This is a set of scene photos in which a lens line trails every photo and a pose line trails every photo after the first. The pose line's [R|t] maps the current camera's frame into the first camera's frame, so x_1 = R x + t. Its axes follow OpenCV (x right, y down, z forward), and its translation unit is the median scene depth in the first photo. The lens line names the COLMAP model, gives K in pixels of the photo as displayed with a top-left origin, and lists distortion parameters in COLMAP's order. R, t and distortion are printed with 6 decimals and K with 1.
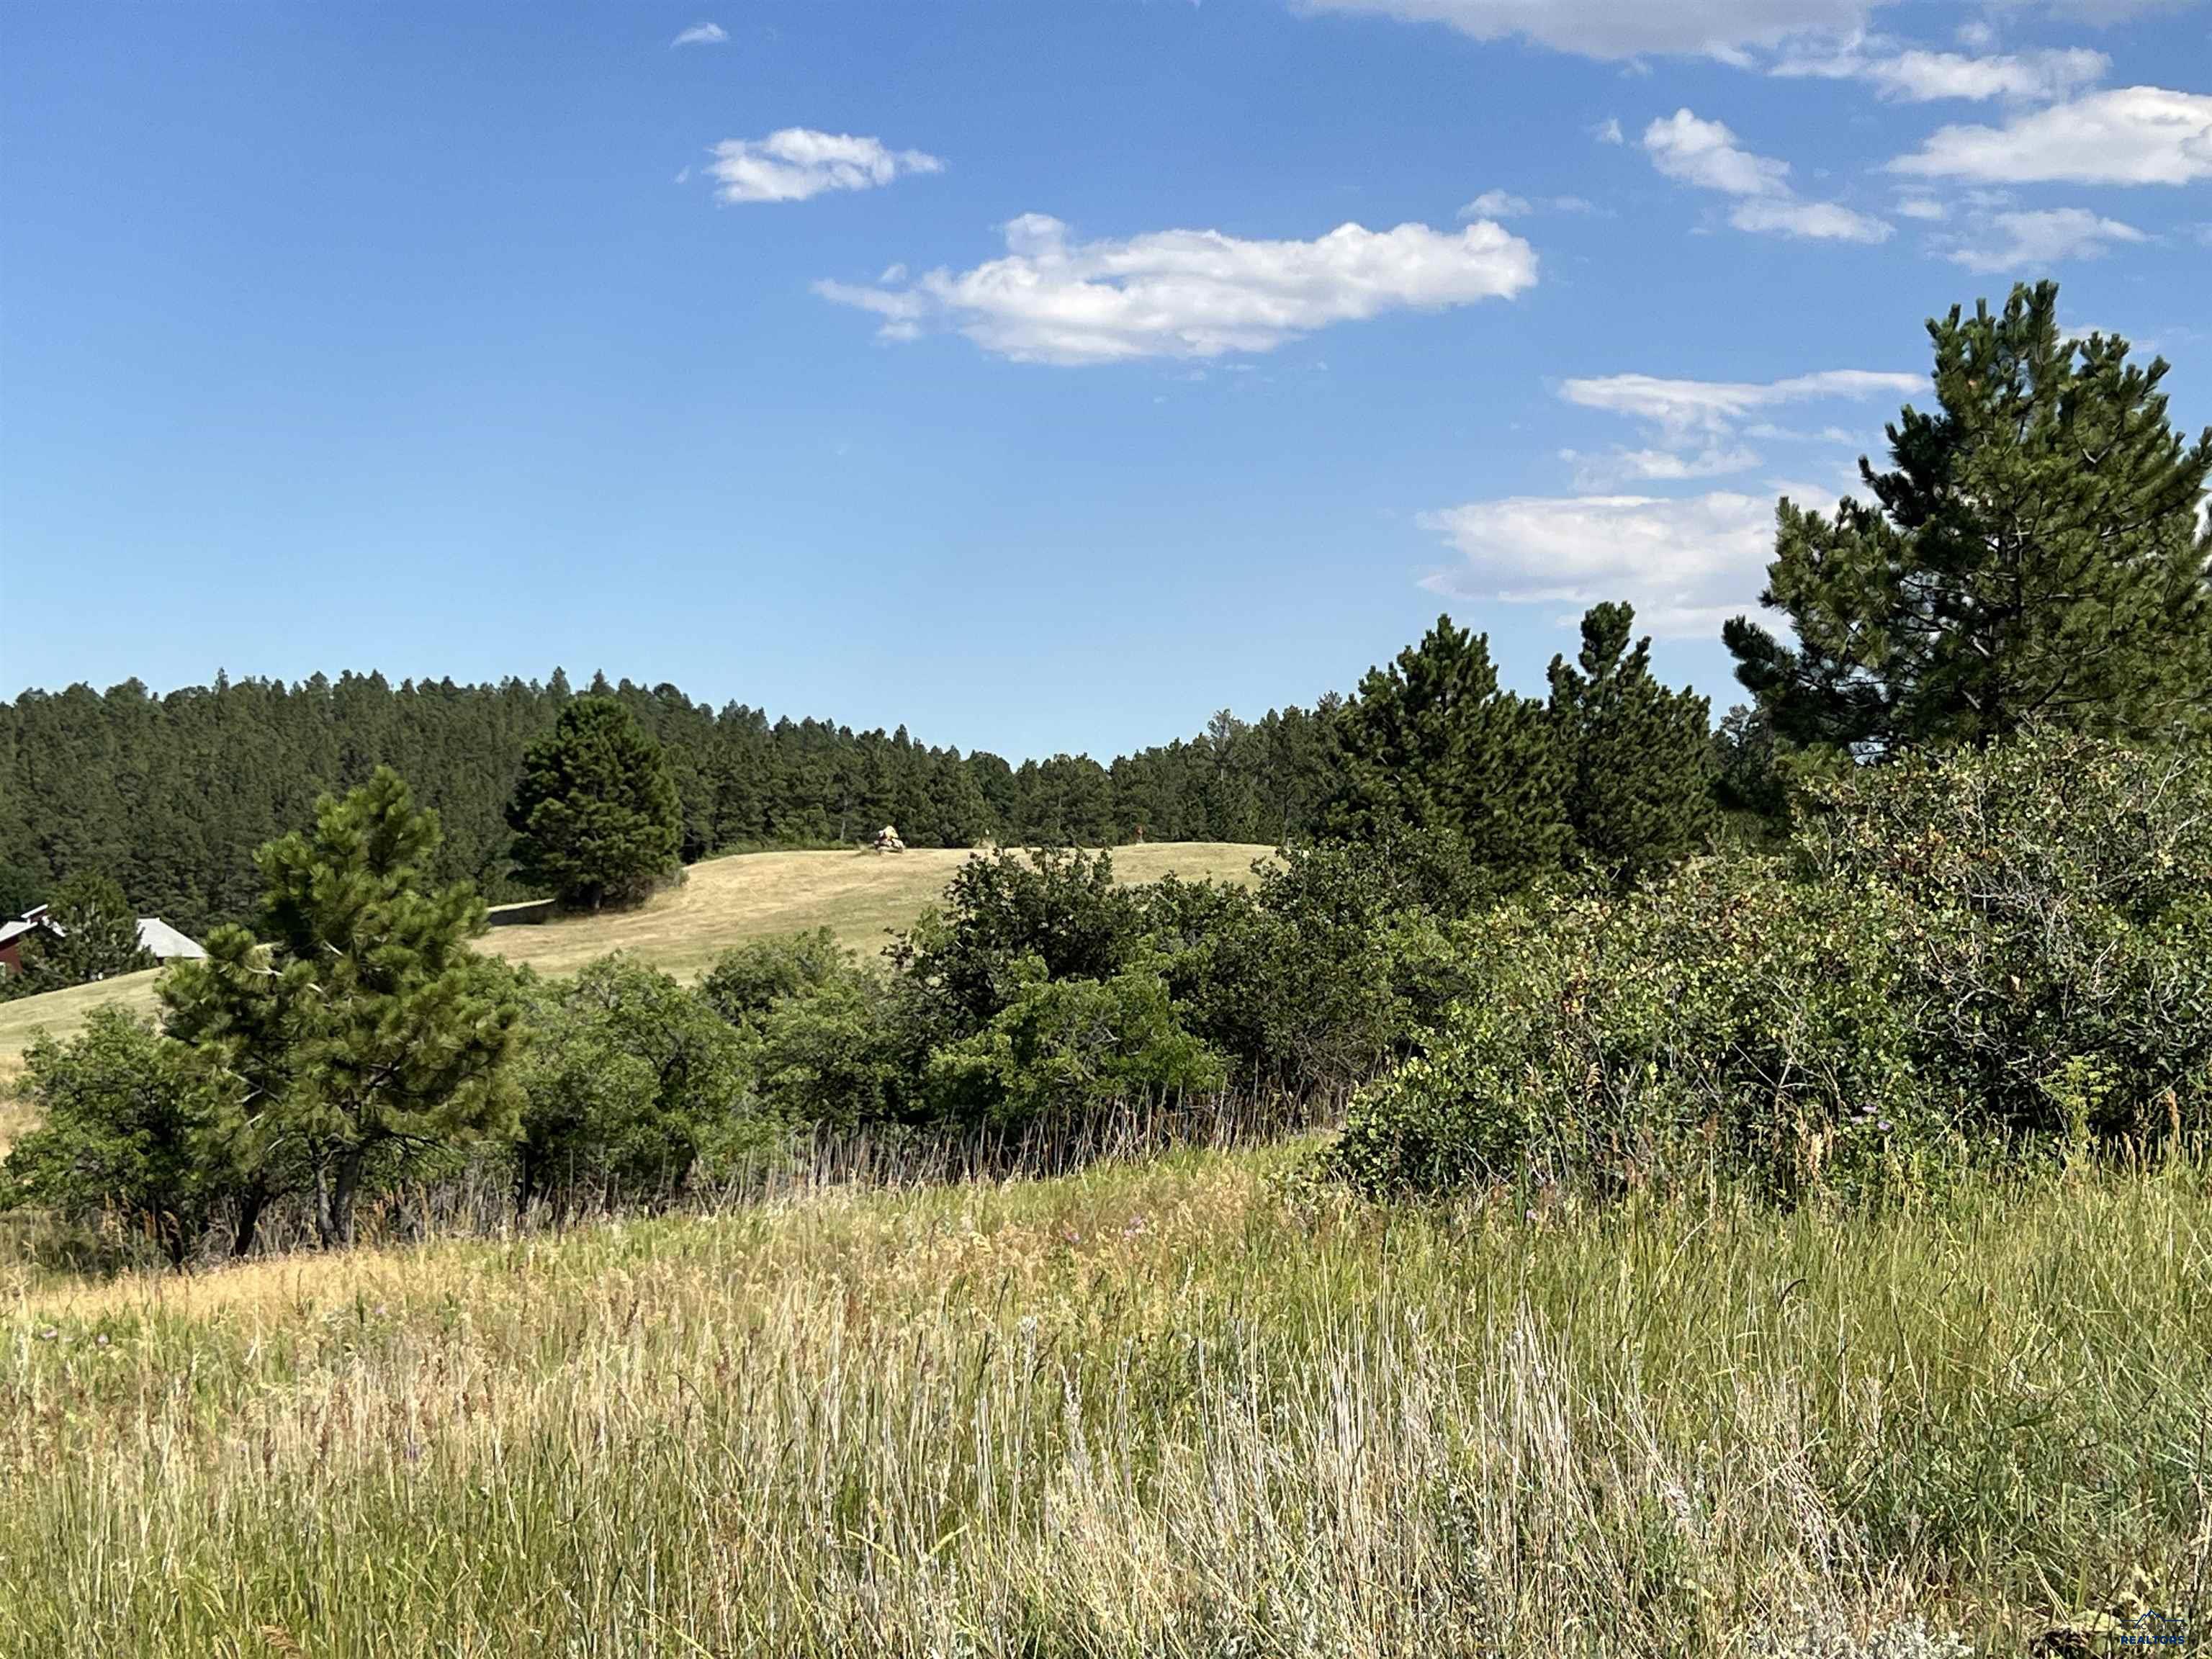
lens RADIAL K [[3292.1, 0, 1160.4], [0, 3292.1, 780.3], [0, 0, 1]] dist [0.080191, 0.000000]
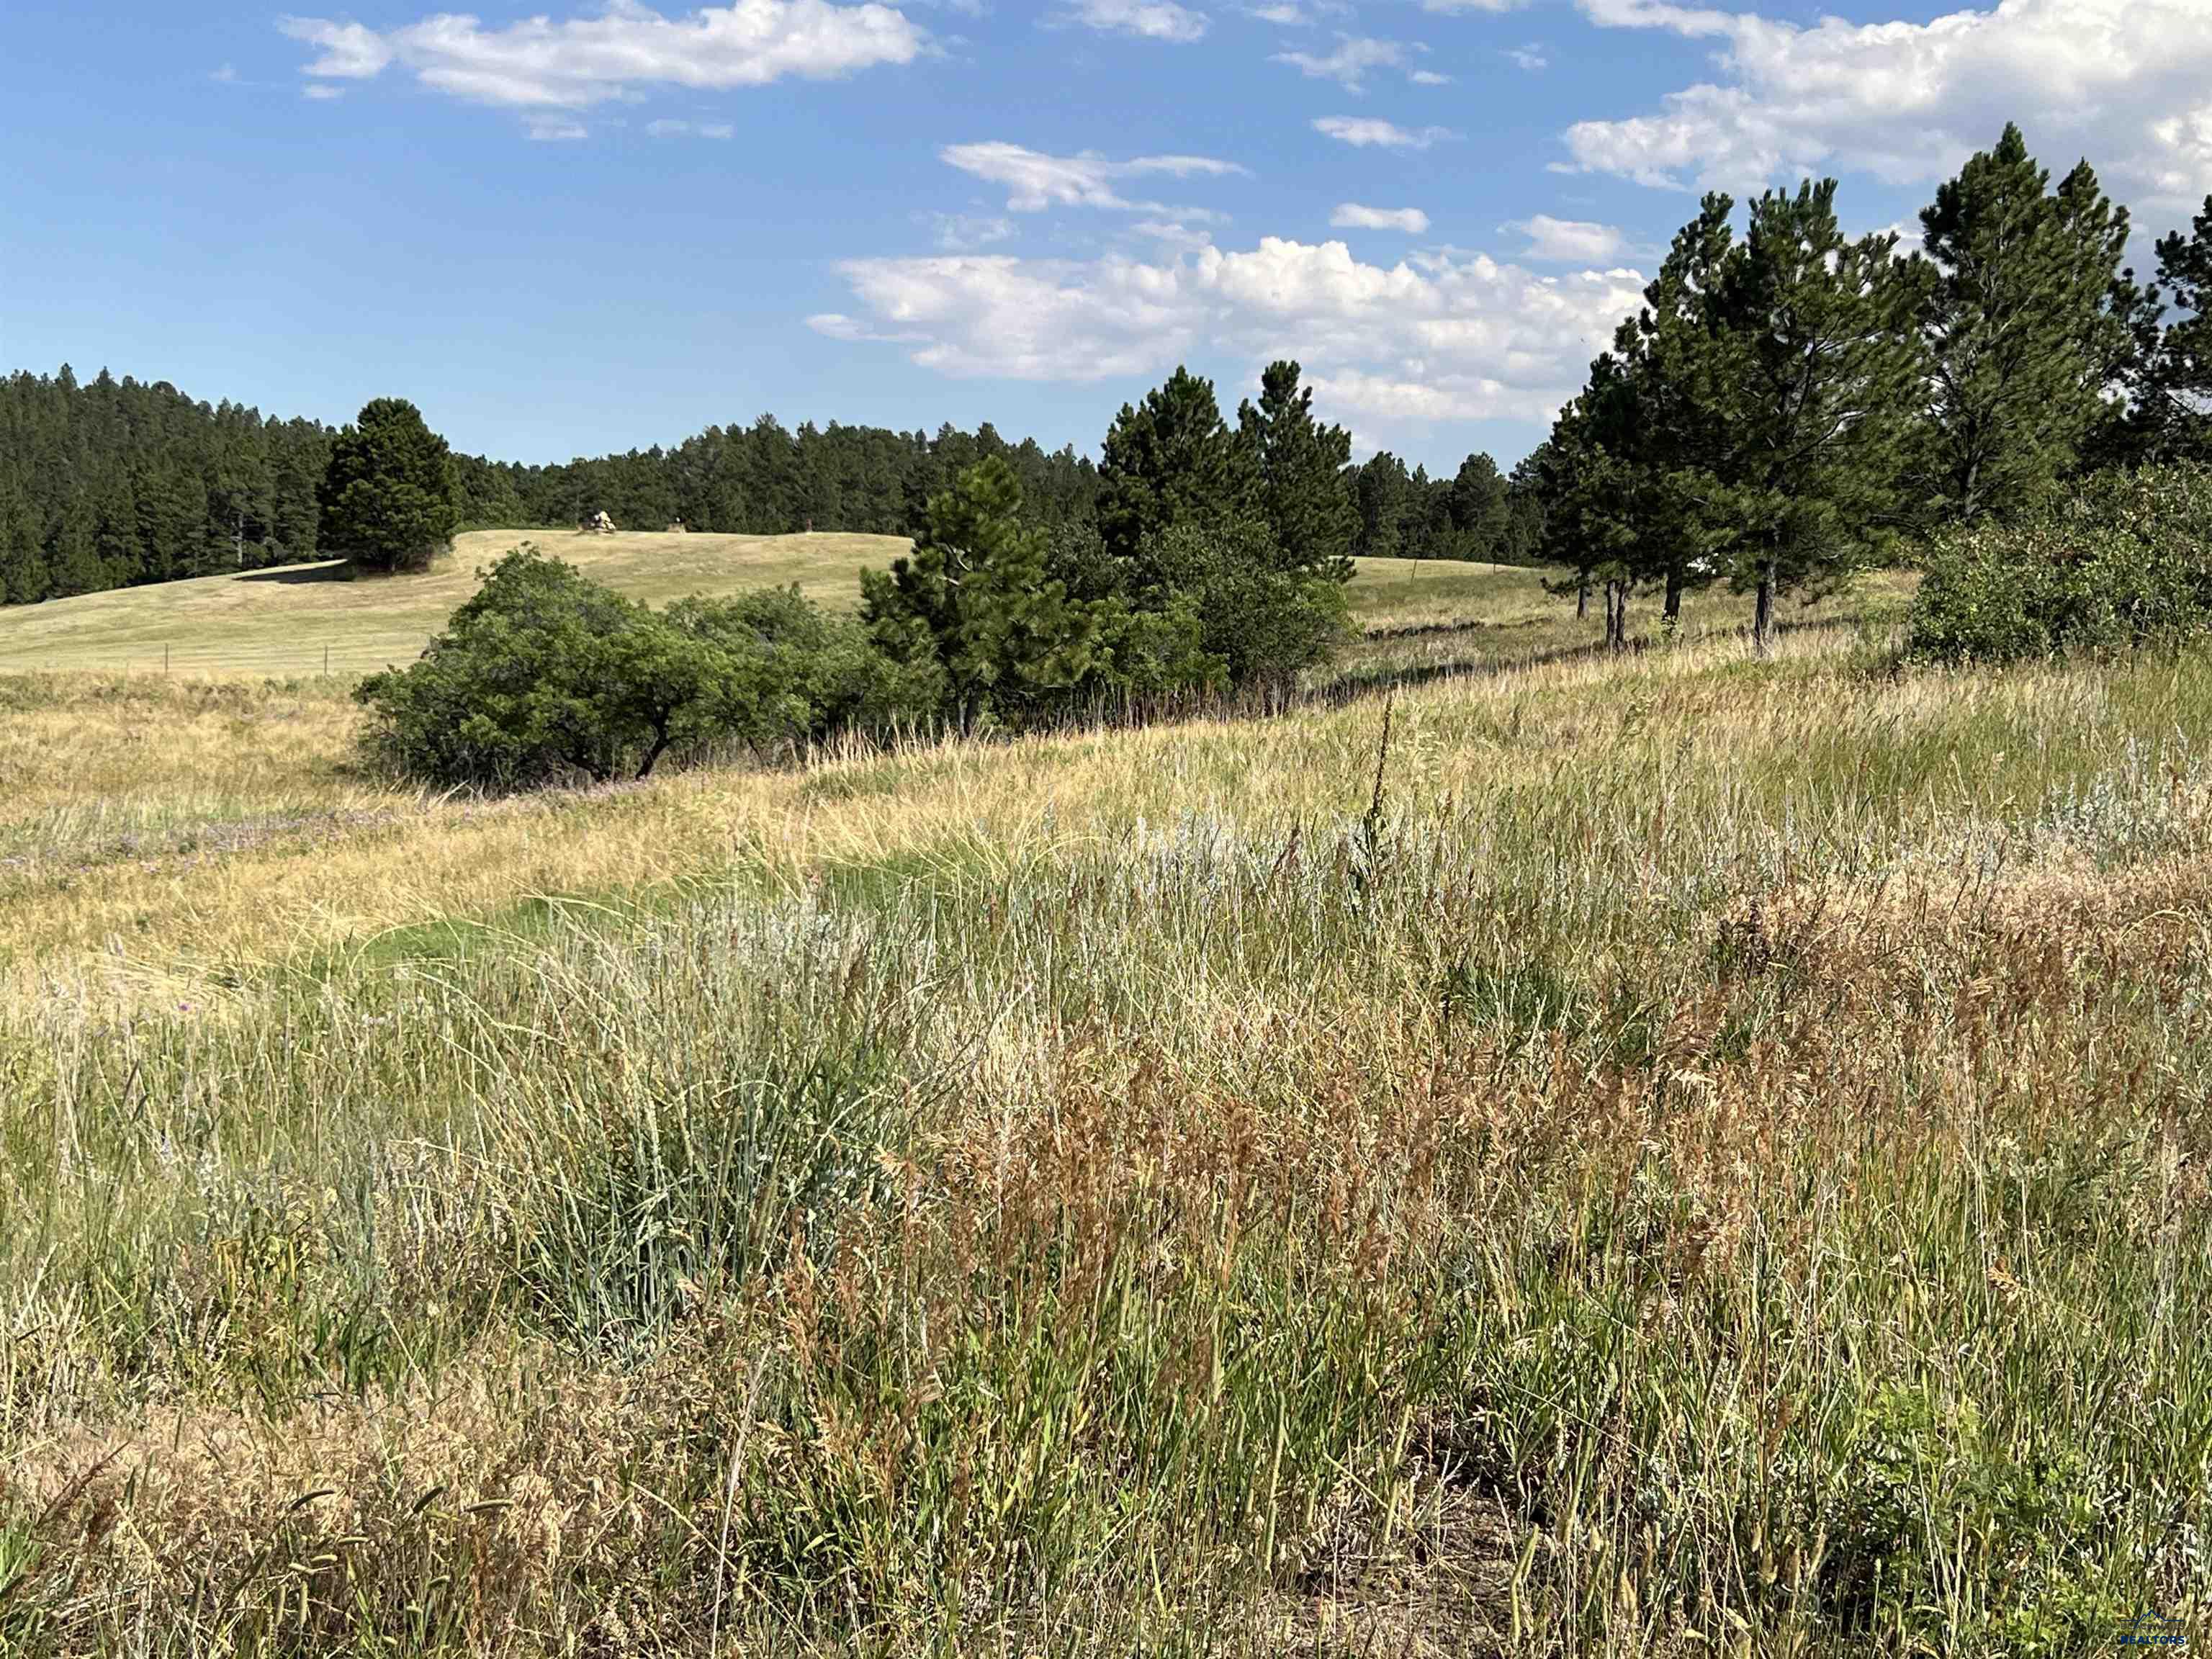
lens RADIAL K [[2756.8, 0, 1120.1], [0, 2756.8, 869.4], [0, 0, 1]] dist [0.049996, 0.000000]
pose [[0.981076, 0.004678, 0.193565, -0.092378], [-0.030794, 0.990754, 0.132133, 0.003559], [-0.191157, -0.135594, 0.972149, -0.078299]]
